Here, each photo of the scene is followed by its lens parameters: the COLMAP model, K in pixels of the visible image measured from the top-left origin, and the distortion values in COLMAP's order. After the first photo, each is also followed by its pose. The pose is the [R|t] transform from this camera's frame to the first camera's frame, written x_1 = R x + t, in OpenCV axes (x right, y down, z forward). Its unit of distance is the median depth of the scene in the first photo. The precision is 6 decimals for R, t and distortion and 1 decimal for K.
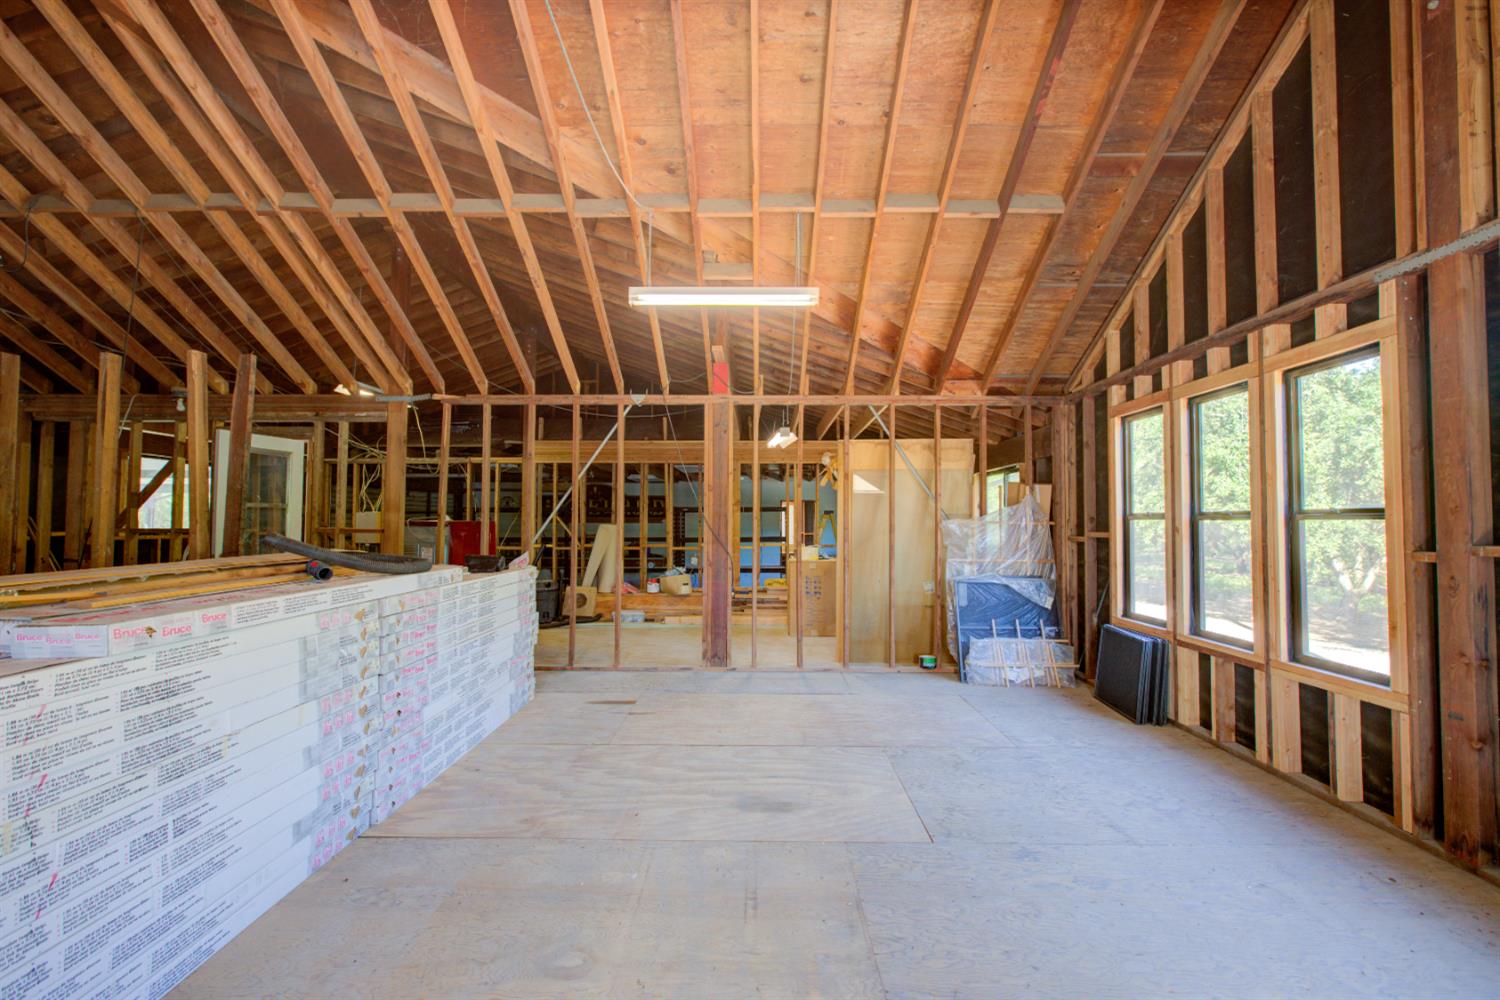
lens RADIAL K [[694.0, 0, 750.4], [0, 694.0, 502.2], [0, 0, 1]] dist [-0.008056, 0.004393]
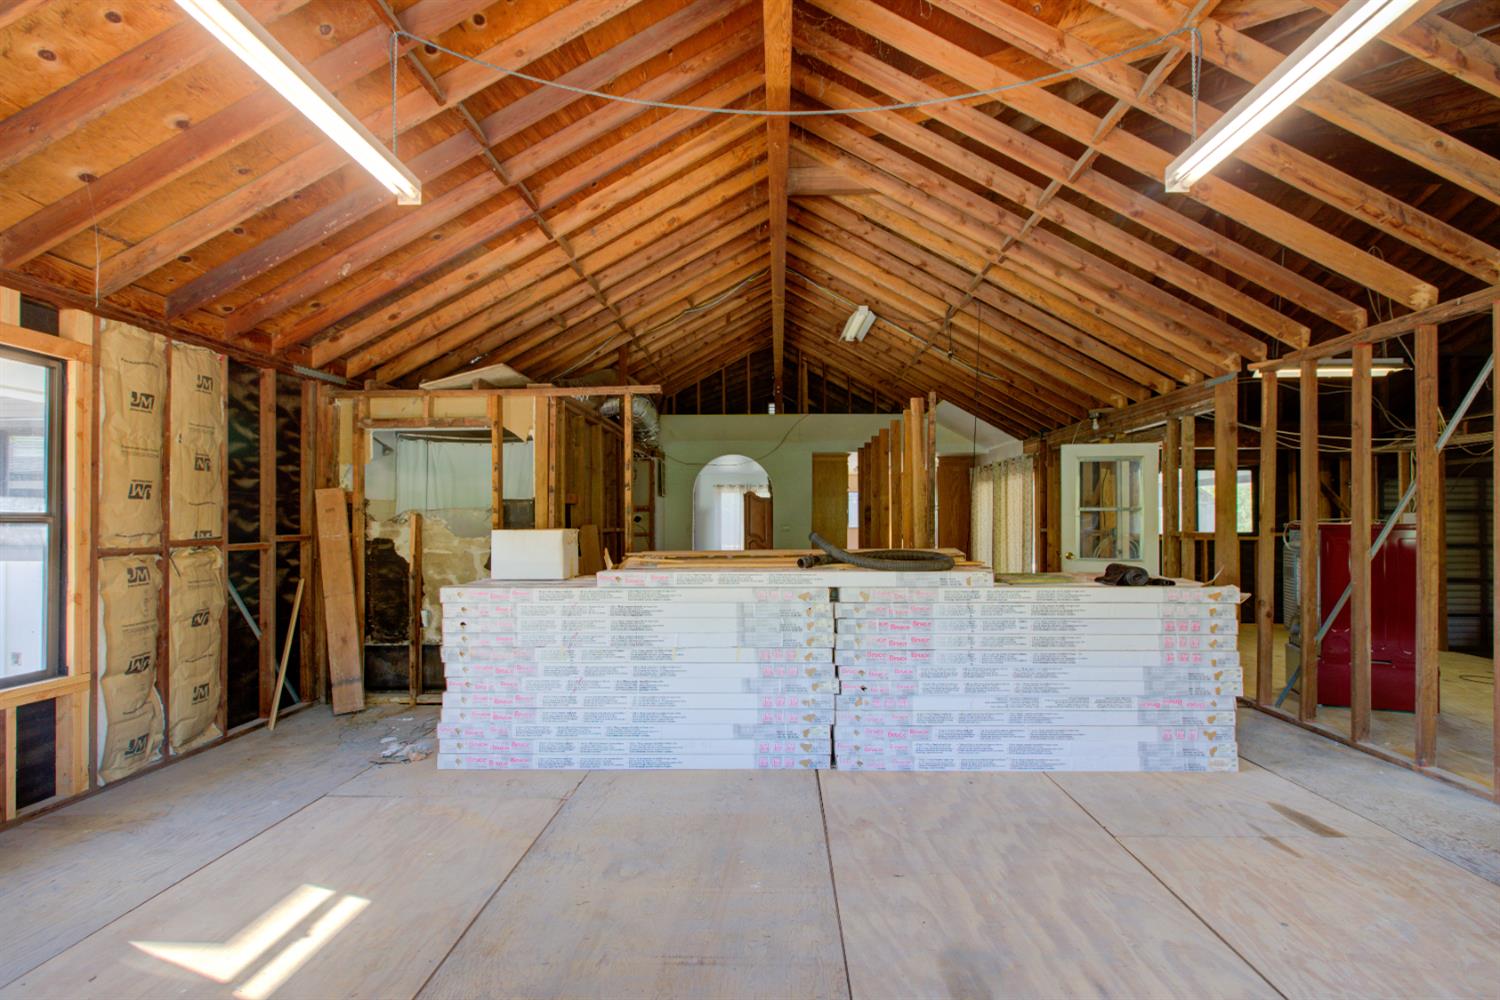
lens RADIAL K [[694.0, 0, 755.5], [0, 694.0, 507.3], [0, 0, 1]] dist [-0.008056, 0.004393]
pose [[-0.020340, -0.025268, -0.999474, 0.823572], [0.029079, 0.999243, -0.025854, 0.028525], [0.999370, -0.029589, -0.019590, 1.030764]]
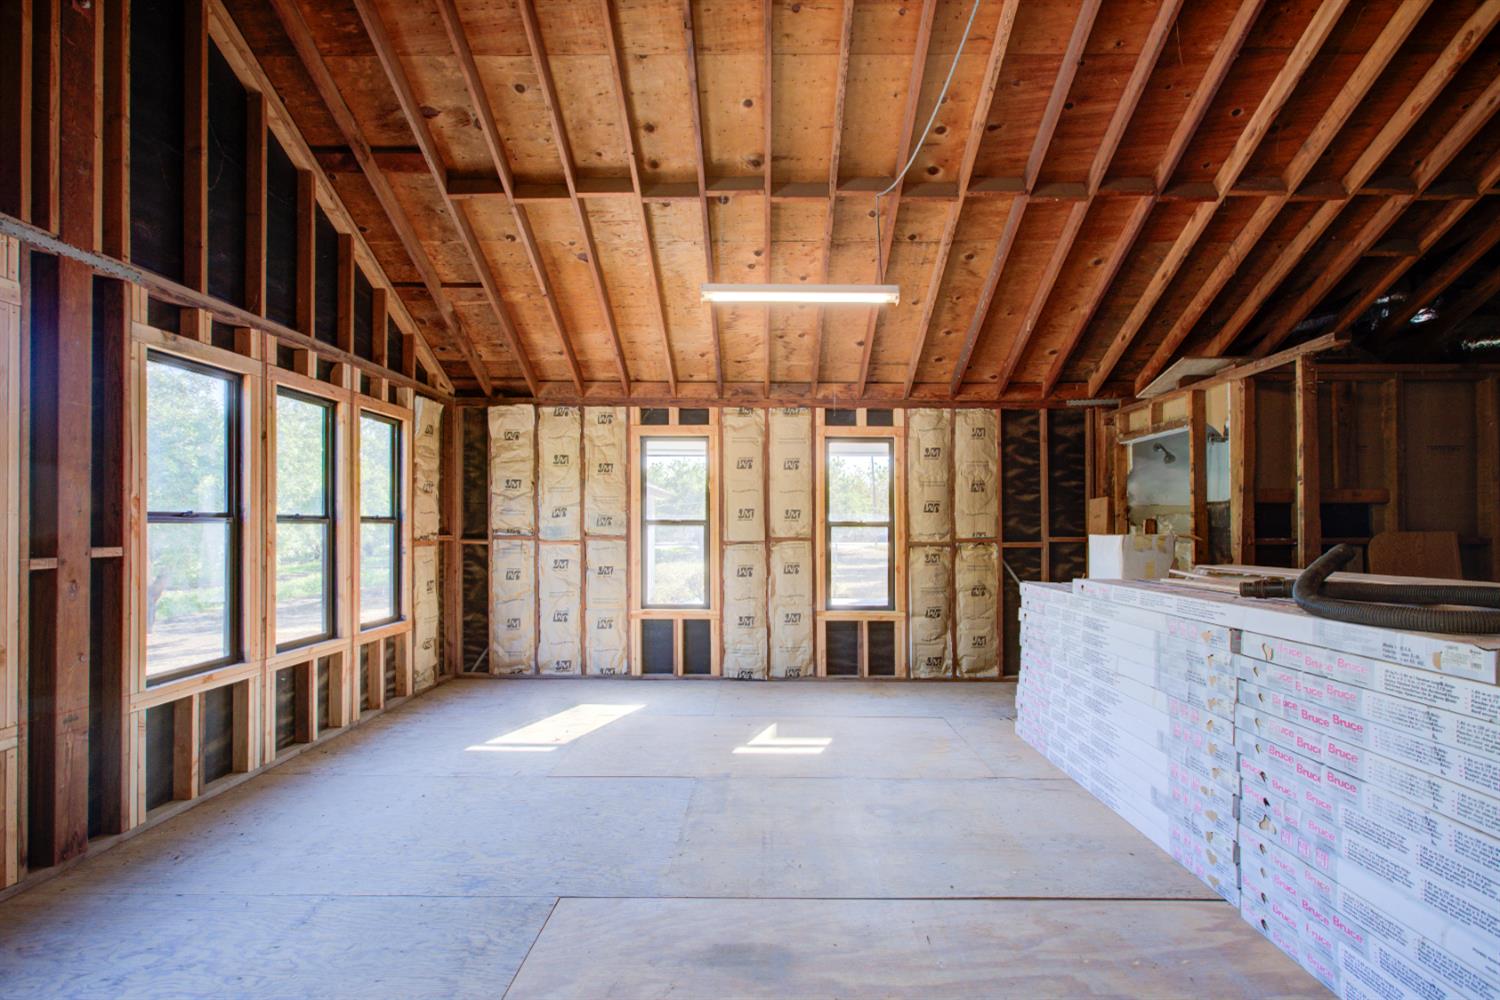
lens RADIAL K [[694.0, 0, 760.5], [0, 694.0, 522.1], [0, 0, 1]] dist [-0.008056, 0.004393]
pose [[-0.999979, -0.005614, -0.003355, 0.018370], [-0.005497, 0.999402, -0.034137, 0.053821], [0.003545, -0.034118, -0.999412, 2.080915]]
